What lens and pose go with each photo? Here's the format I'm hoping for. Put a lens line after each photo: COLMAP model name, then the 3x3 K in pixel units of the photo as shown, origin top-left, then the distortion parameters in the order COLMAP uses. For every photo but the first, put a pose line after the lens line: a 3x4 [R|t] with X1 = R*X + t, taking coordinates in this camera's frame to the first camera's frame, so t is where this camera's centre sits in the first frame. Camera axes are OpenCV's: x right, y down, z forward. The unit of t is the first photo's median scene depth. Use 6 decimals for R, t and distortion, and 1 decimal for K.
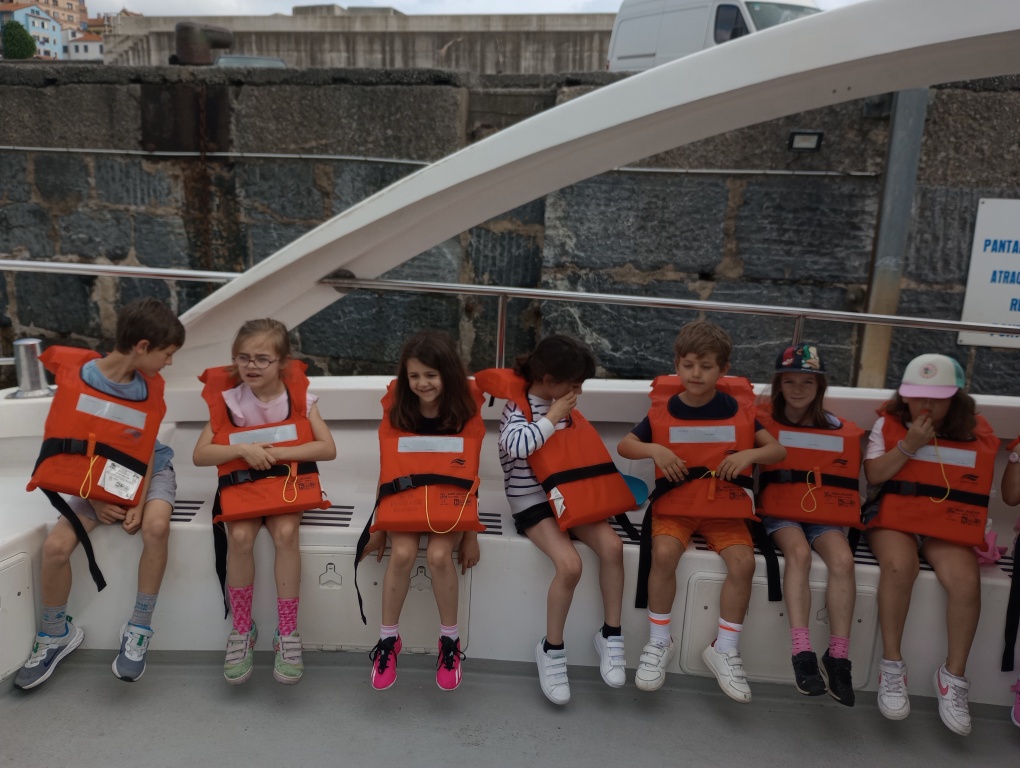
lens RADIAL K [[849.4, 0, 510.0], [0, 849.4, 384.0], [0, 0, 1]] dist [0.073303, -0.106530]
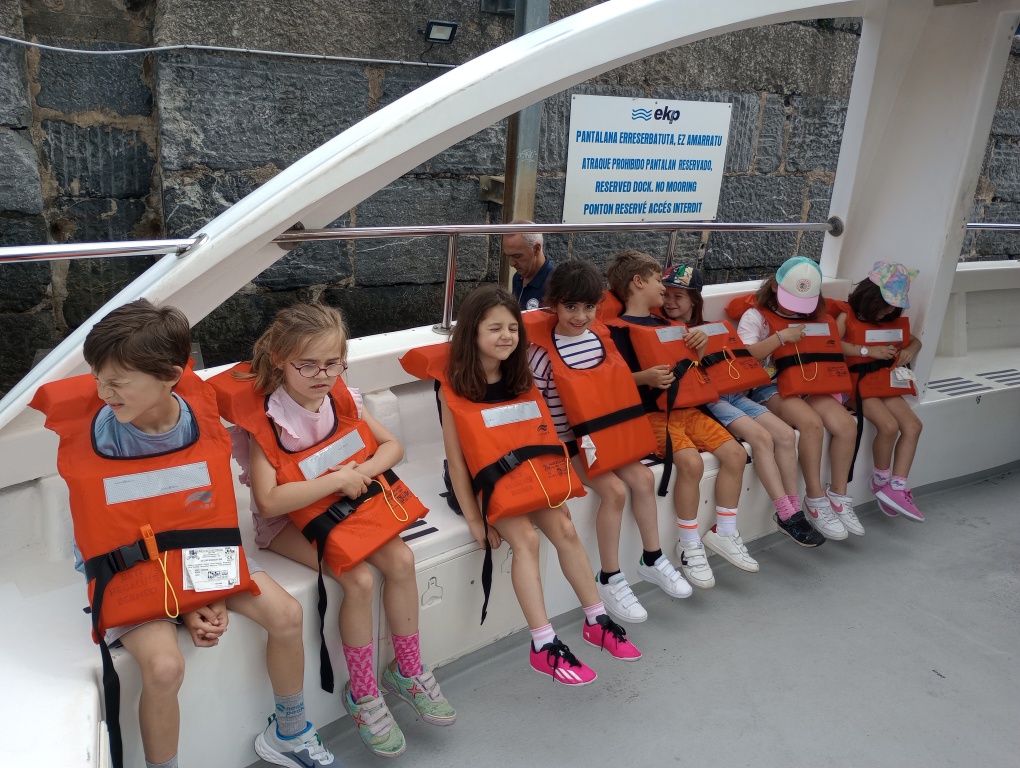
lens RADIAL K [[861.7, 0, 510.0], [0, 861.7, 384.0], [0, 0, 1]] dist [0.036314, -0.015120]
pose [[0.750765, -0.205441, 0.627810, -0.298646], [0.112536, 0.976293, 0.184901, -0.057168], [-0.650912, -0.068166, 0.756086, 0.145999]]
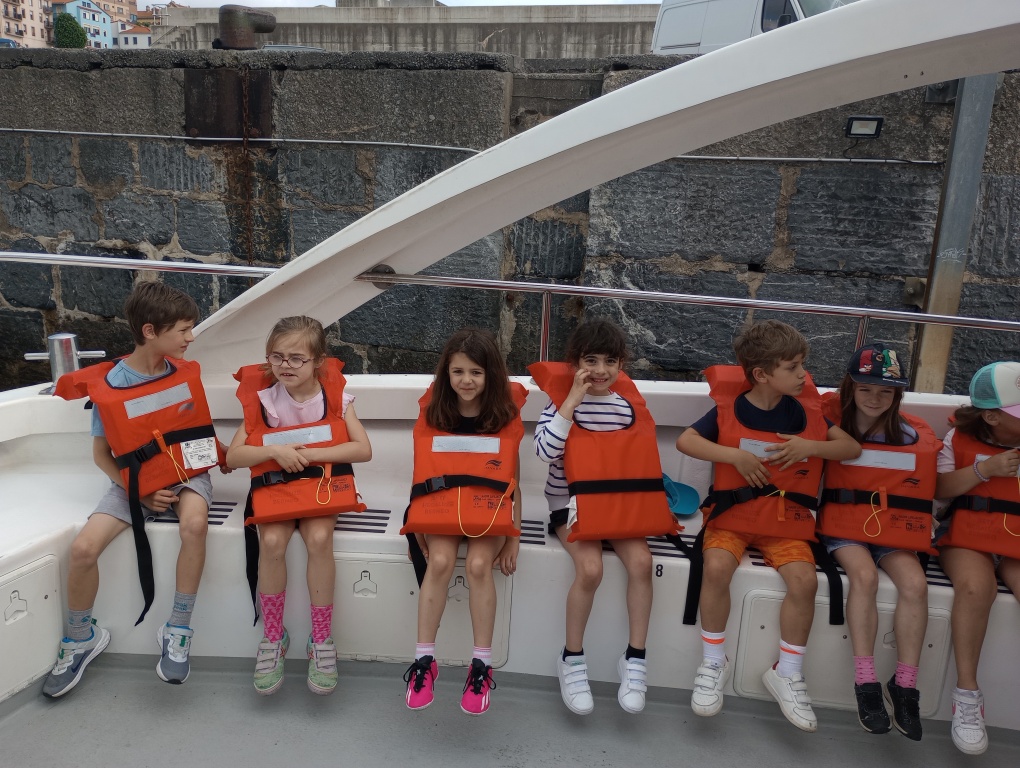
lens RADIAL K [[844.6, 0, 513.0], [0, 844.6, 374.2], [0, 0, 1]] dist [0.079214, -0.103640]
pose [[0.999070, 0.014496, -0.040610, -0.004413], [-0.014240, 0.999877, 0.006579, -0.007628], [0.040701, -0.005995, 0.999153, 0.025601]]
